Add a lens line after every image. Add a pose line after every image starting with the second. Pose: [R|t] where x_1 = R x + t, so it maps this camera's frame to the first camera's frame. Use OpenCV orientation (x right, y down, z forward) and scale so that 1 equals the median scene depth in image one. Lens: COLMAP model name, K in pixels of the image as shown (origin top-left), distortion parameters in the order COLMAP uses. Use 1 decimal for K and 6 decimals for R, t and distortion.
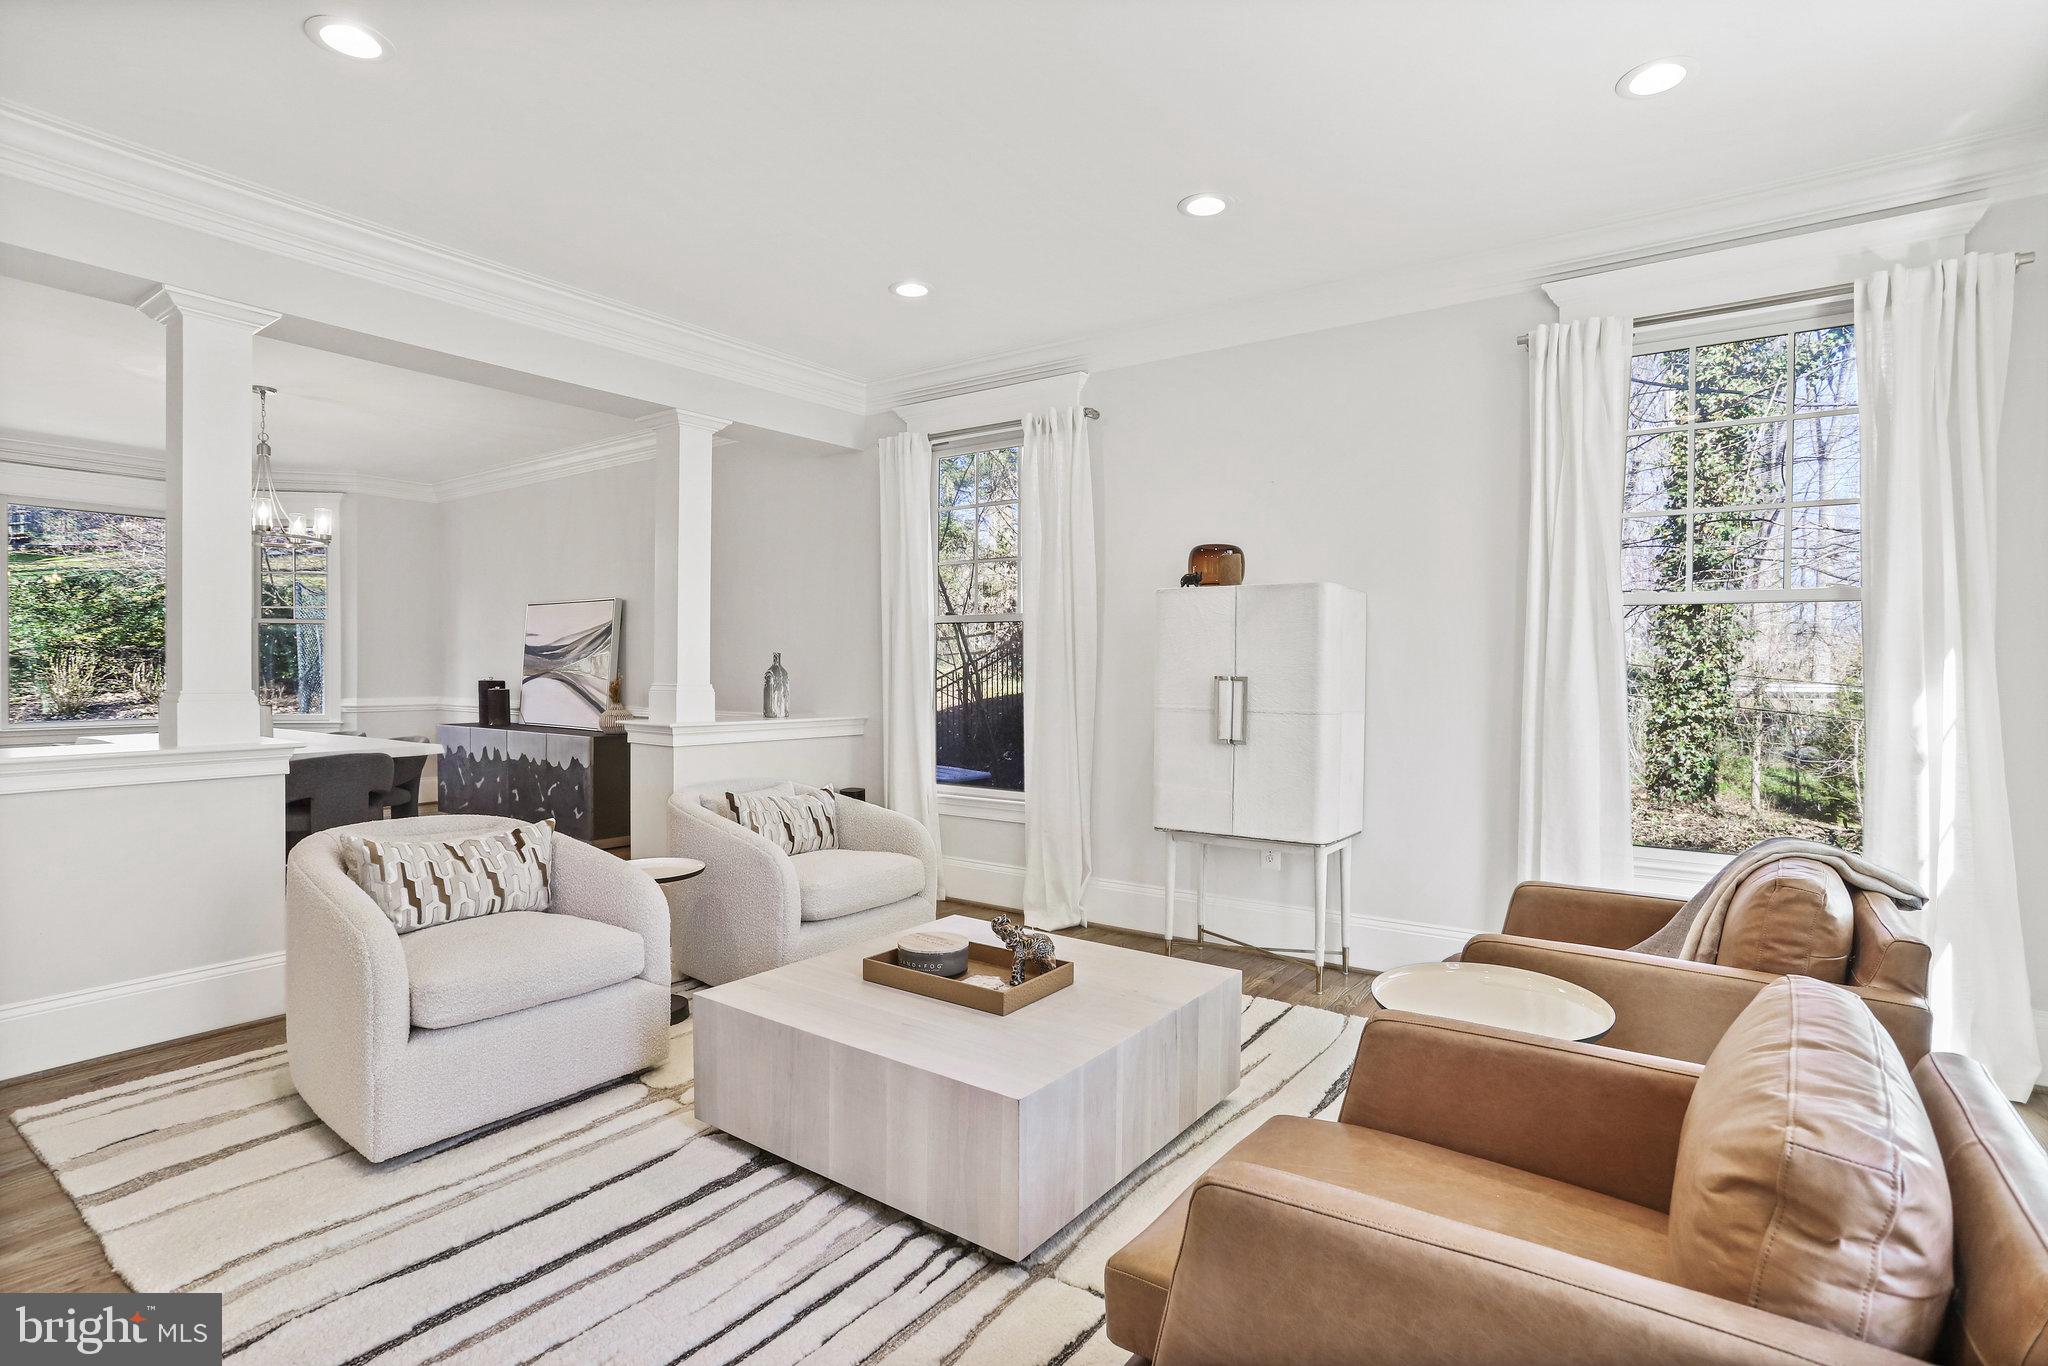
lens RADIAL K [[999.9, 0, 1009.1], [0, 999.9, 676.4], [0, 0, 1]] dist [-0.045404, 0.022791]
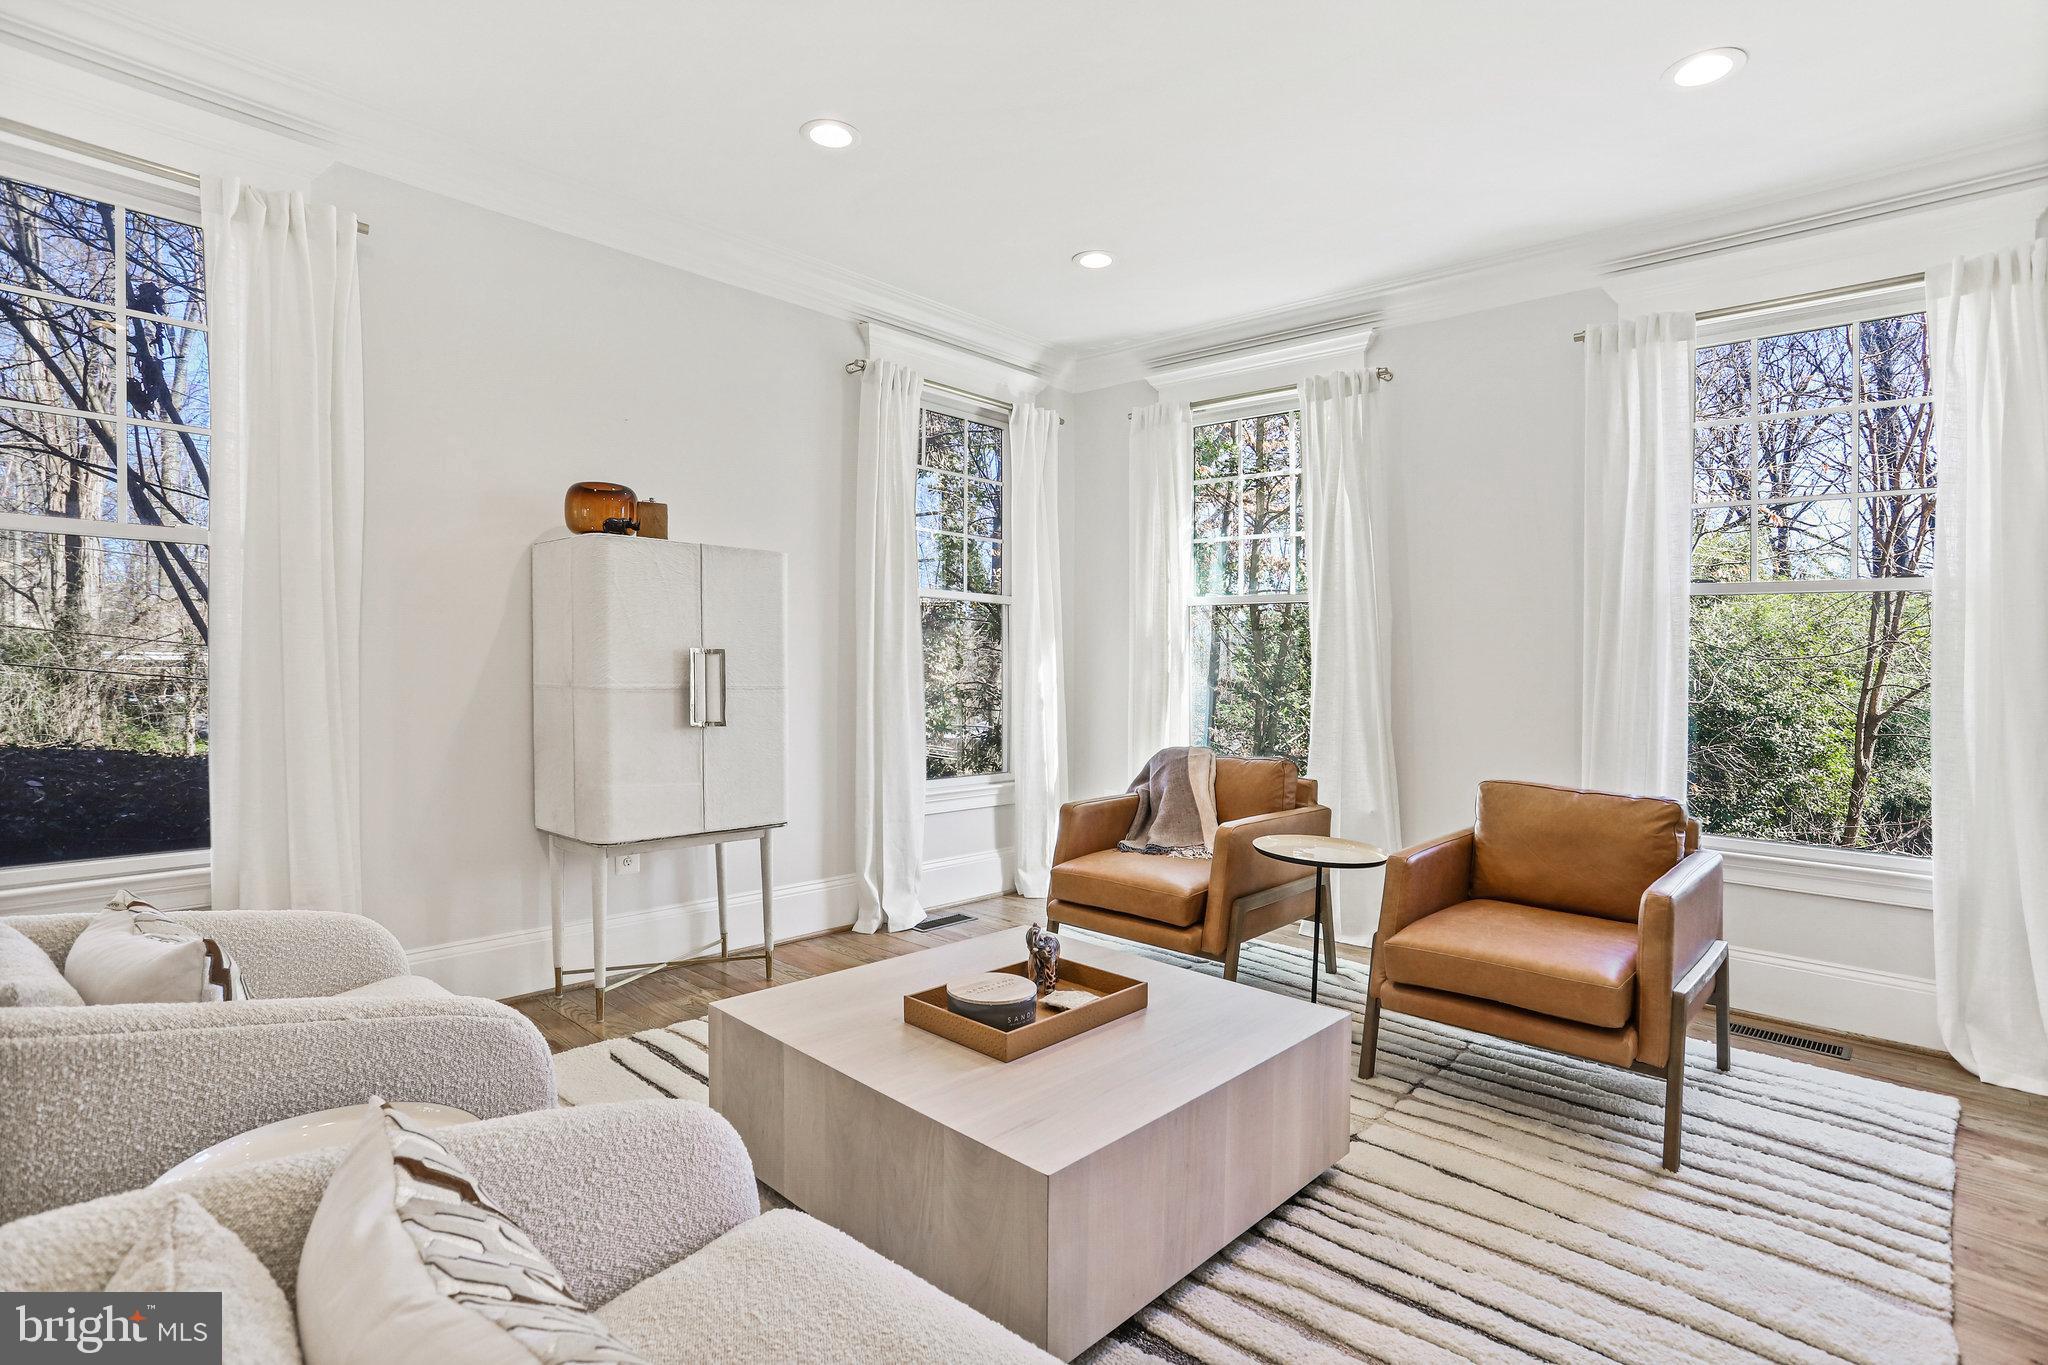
lens RADIAL K [[999.9, 0, 1009.1], [0, 999.9, 675.9], [0, 0, 1]] dist [-0.045404, 0.022791]
pose [[0.144289, -0.015432, 0.989415, -0.299155], [-0.004277, 0.999859, 0.016218, 0.004217], [-0.989526, -0.006572, 0.144203, 0.310243]]
